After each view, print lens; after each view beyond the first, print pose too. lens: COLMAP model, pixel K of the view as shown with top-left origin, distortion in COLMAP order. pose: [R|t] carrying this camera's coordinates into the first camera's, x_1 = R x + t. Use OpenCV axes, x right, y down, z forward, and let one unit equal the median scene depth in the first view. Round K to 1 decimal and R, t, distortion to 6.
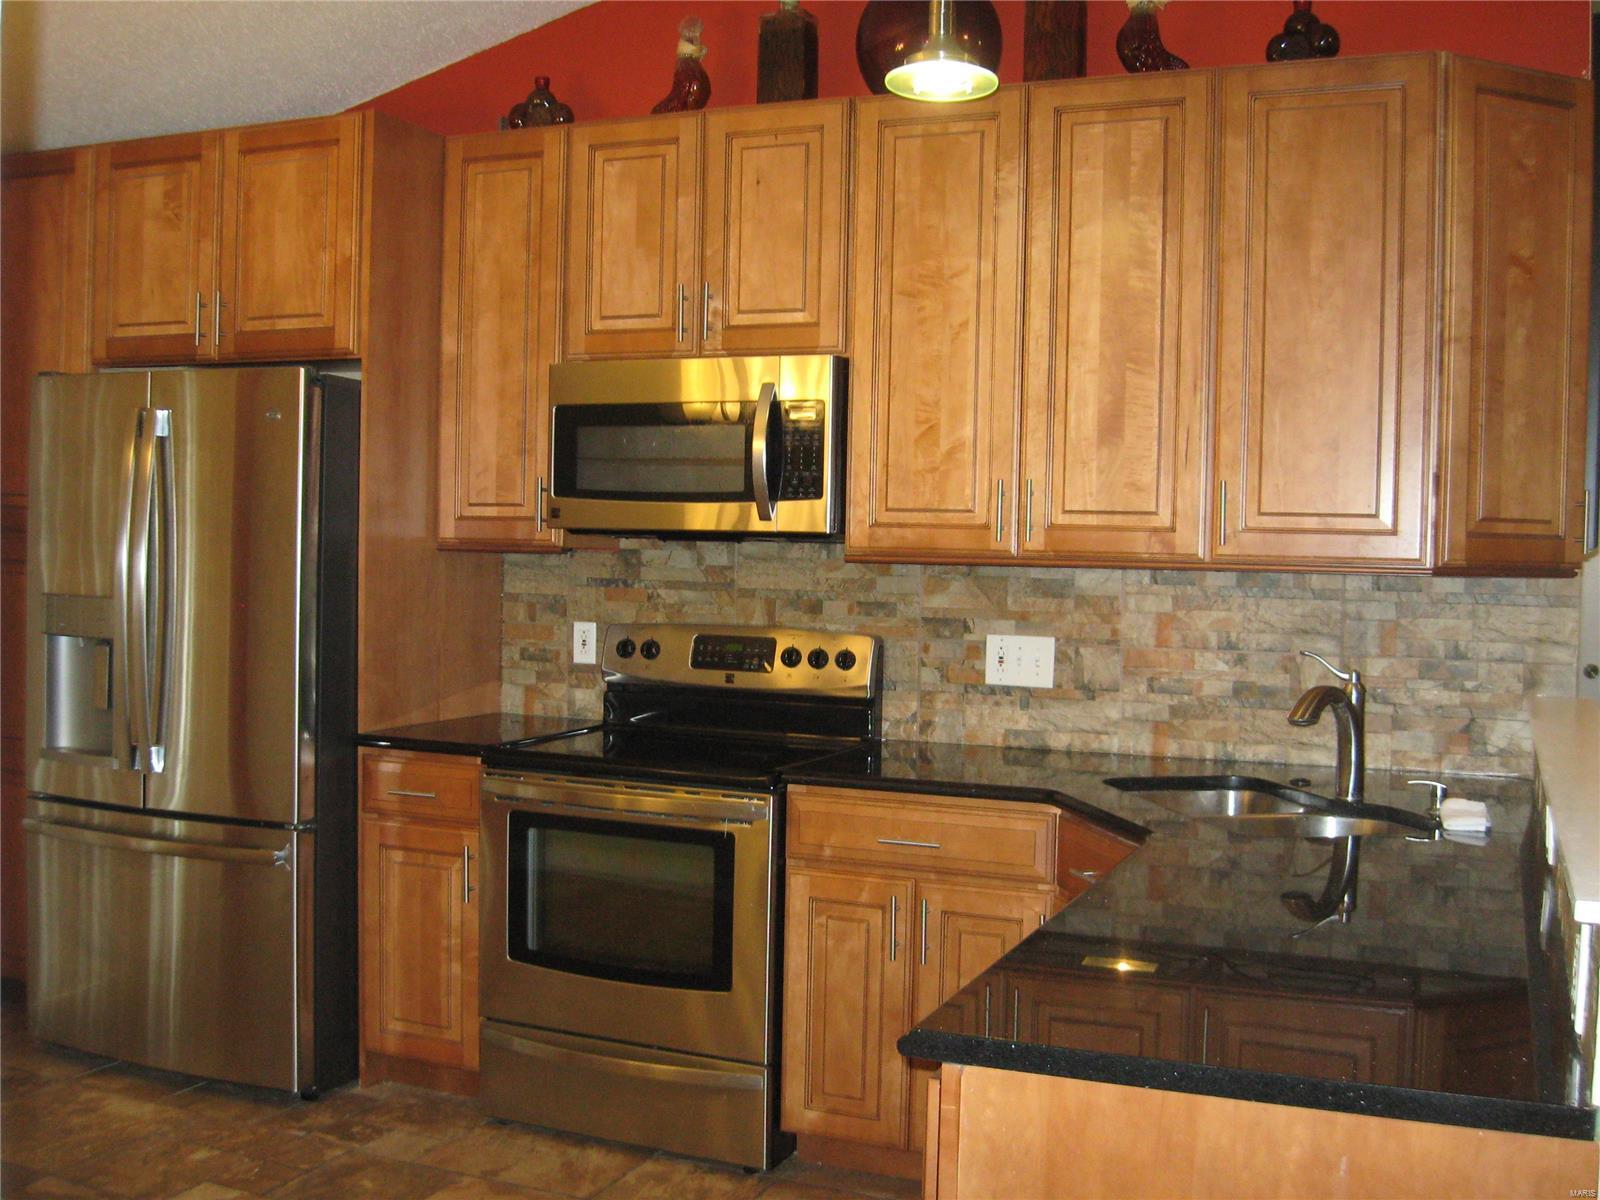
lens RADIAL K [[1698.5, 0, 816.9], [0, 1698.5, 633.4], [0, 0, 1]] dist [-0.134002, 0.000000]
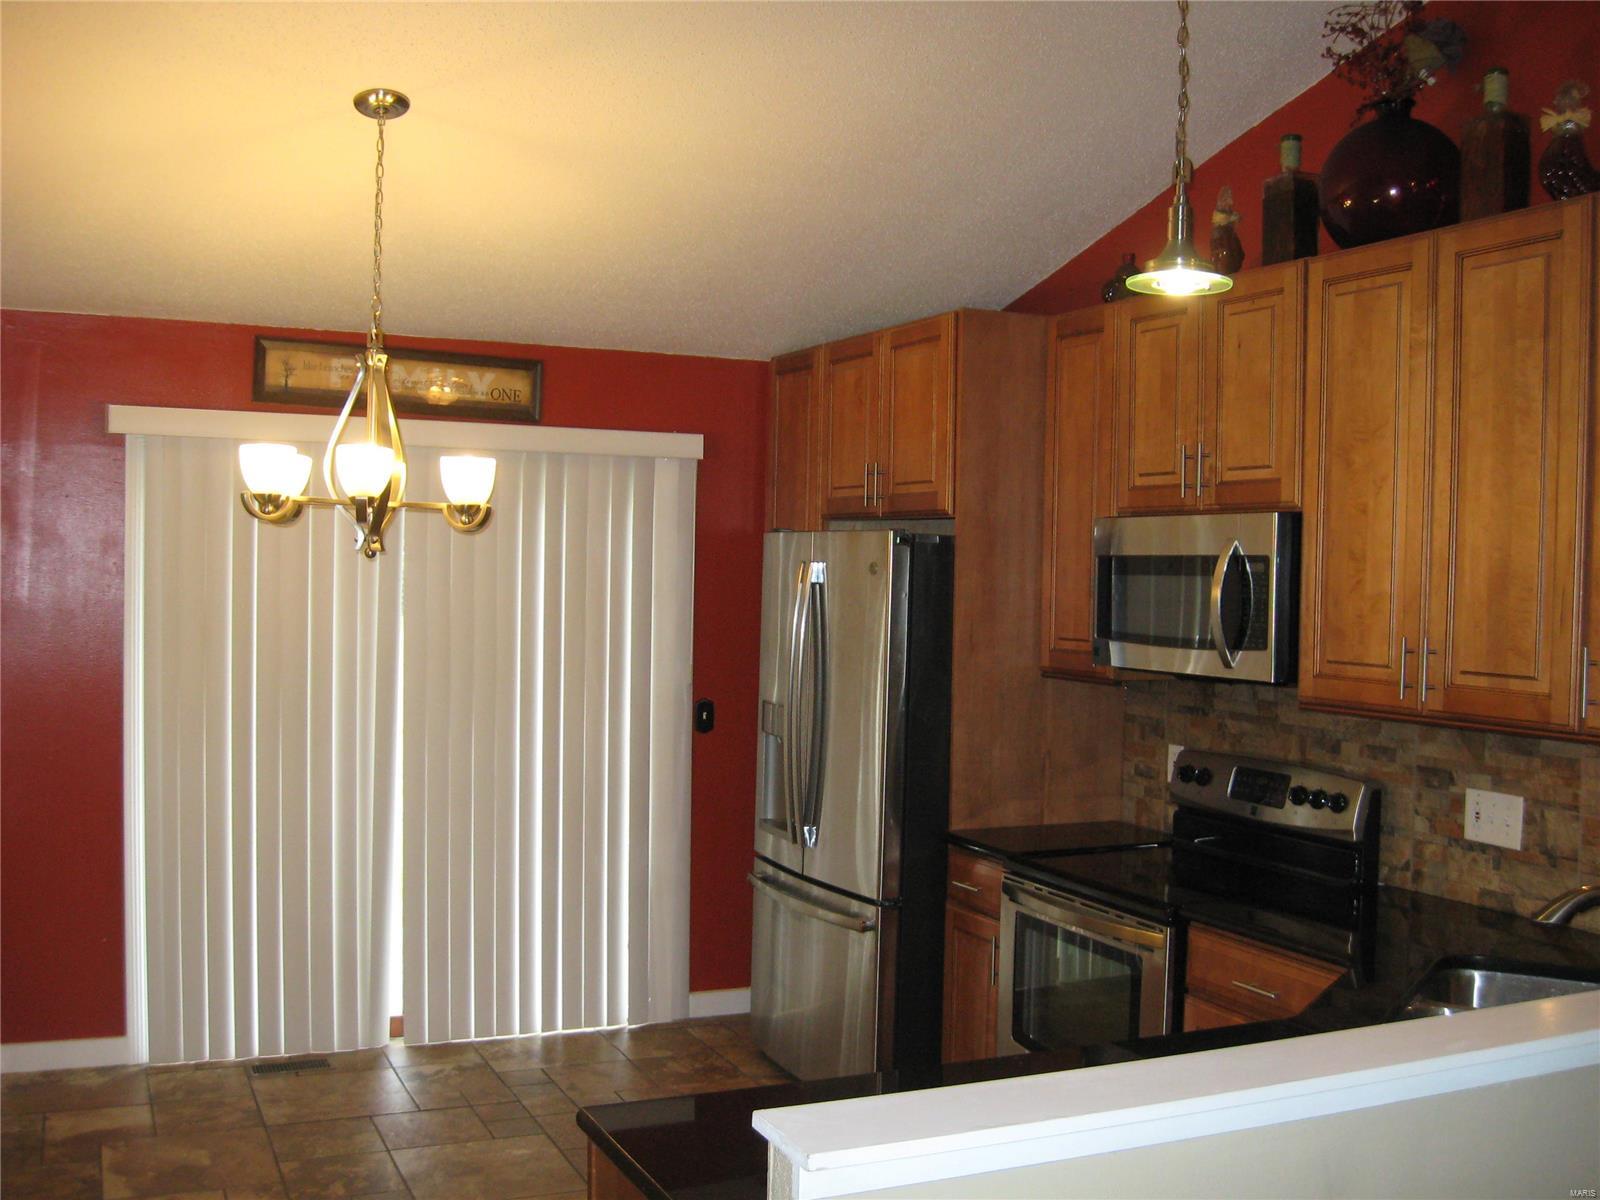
lens RADIAL K [[1698.5, 0, 808.9], [0, 1698.5, 607.1], [0, 0, 1]] dist [-0.134002, 0.000000]
pose [[0.727374, 0.009965, -0.686169, 0.476844], [-0.039459, 0.998848, -0.027322, -0.062003], [0.685106, 0.046949, 0.726929, 0.050878]]
